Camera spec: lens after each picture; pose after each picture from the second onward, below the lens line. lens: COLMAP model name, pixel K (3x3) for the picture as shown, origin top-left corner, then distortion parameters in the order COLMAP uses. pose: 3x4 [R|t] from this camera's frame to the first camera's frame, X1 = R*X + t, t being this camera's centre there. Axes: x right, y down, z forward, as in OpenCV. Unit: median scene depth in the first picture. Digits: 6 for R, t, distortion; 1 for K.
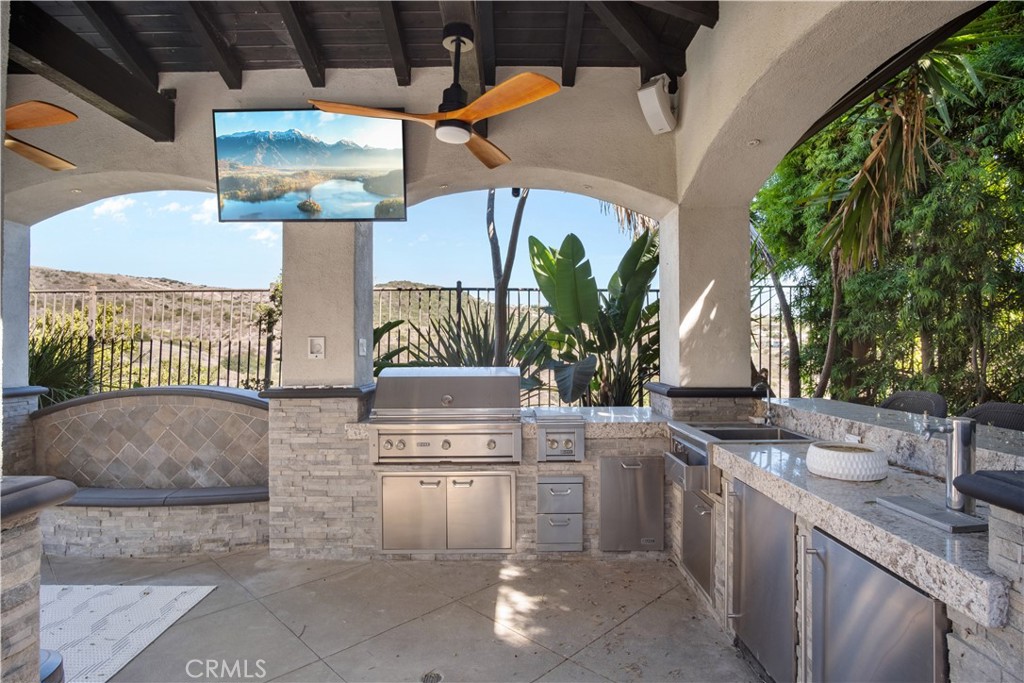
lens RADIAL K [[555.1, 0, 512.0], [0, 555.1, 341.5], [0, 0, 1]] dist [-0.026853, 0.000442]
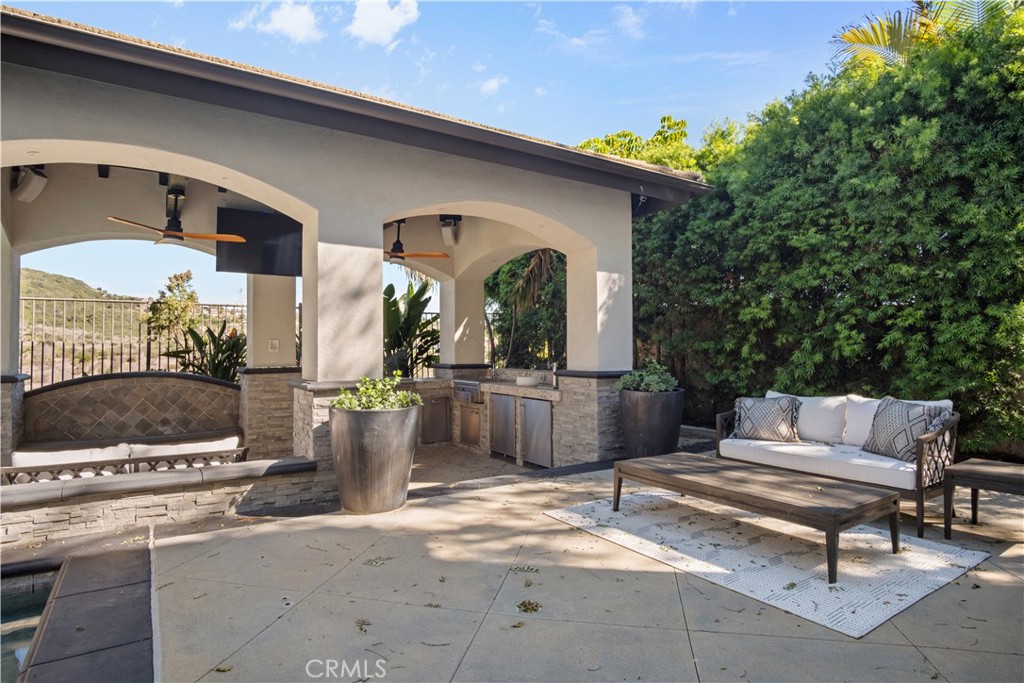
lens RADIAL K [[555.1, 0, 512.0], [0, 555.1, 341.5], [0, 0, 1]] dist [-0.026853, 0.000442]
pose [[0.838200, 0.005933, 0.545330, -0.599828], [-0.004809, 0.999982, -0.003488, 0.000398], [-0.545341, 0.000301, 0.838214, -0.807225]]
